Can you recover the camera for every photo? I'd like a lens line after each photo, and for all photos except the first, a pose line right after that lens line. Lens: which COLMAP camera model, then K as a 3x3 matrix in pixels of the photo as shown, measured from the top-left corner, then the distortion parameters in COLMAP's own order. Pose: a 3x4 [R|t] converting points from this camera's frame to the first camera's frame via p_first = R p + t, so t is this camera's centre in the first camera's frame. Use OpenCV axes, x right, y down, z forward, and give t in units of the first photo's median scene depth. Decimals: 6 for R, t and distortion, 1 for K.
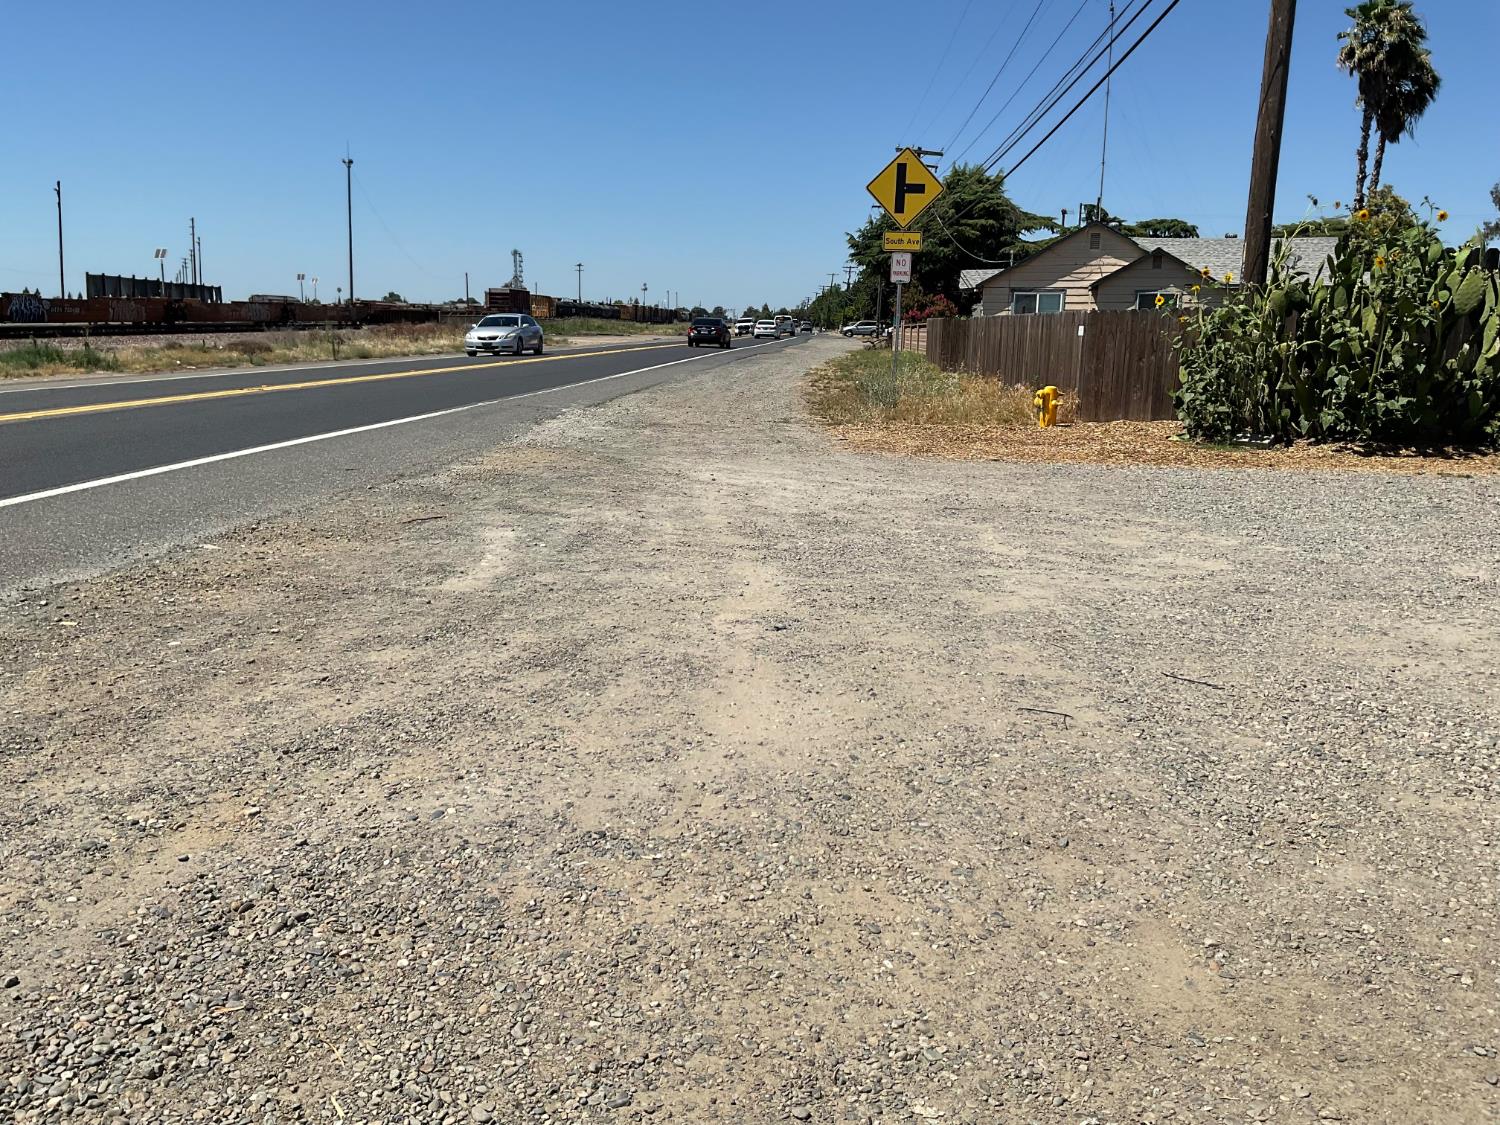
lens RADIAL K [[1236.8, 0, 747.4], [0, 1236.8, 577.2], [0, 0, 1]] dist [0.111801, -0.235012]
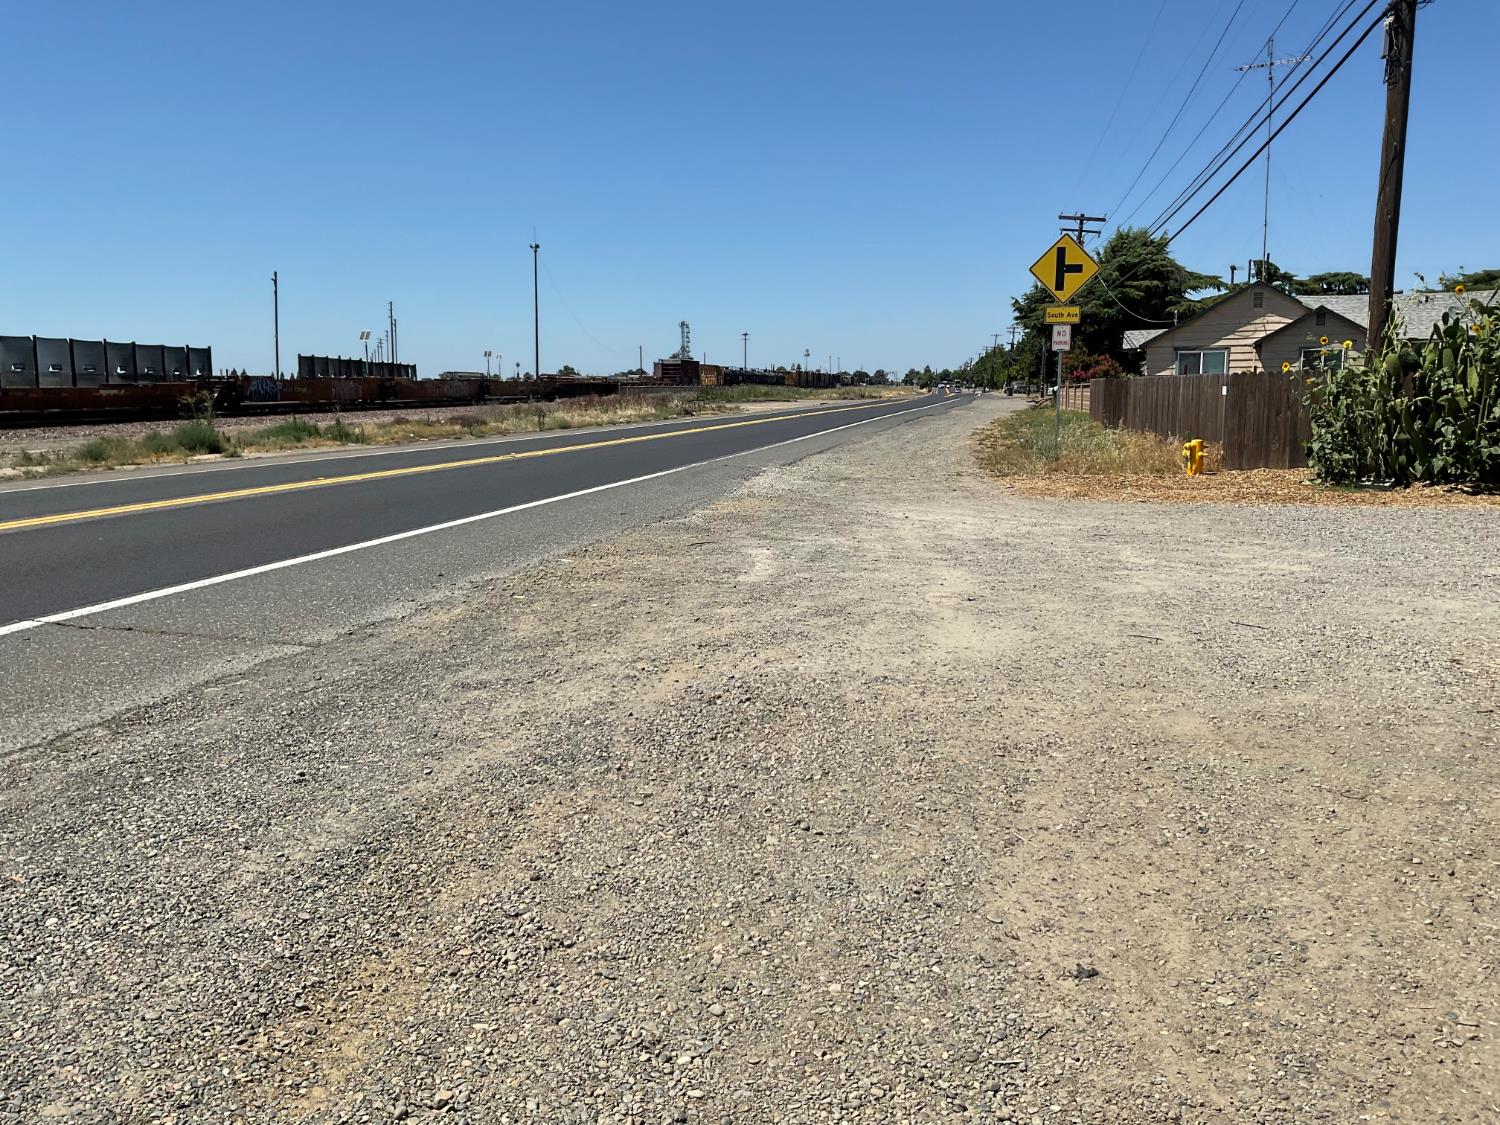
lens RADIAL K [[1236.8, 0, 747.4], [0, 1236.8, 577.2], [0, 0, 1]] dist [0.111801, -0.235012]
pose [[0.991554, -0.003991, -0.129630, -0.014676], [-0.002476, 0.998762, -0.049685, 0.027279], [0.129668, 0.049586, 0.990317, -0.161386]]
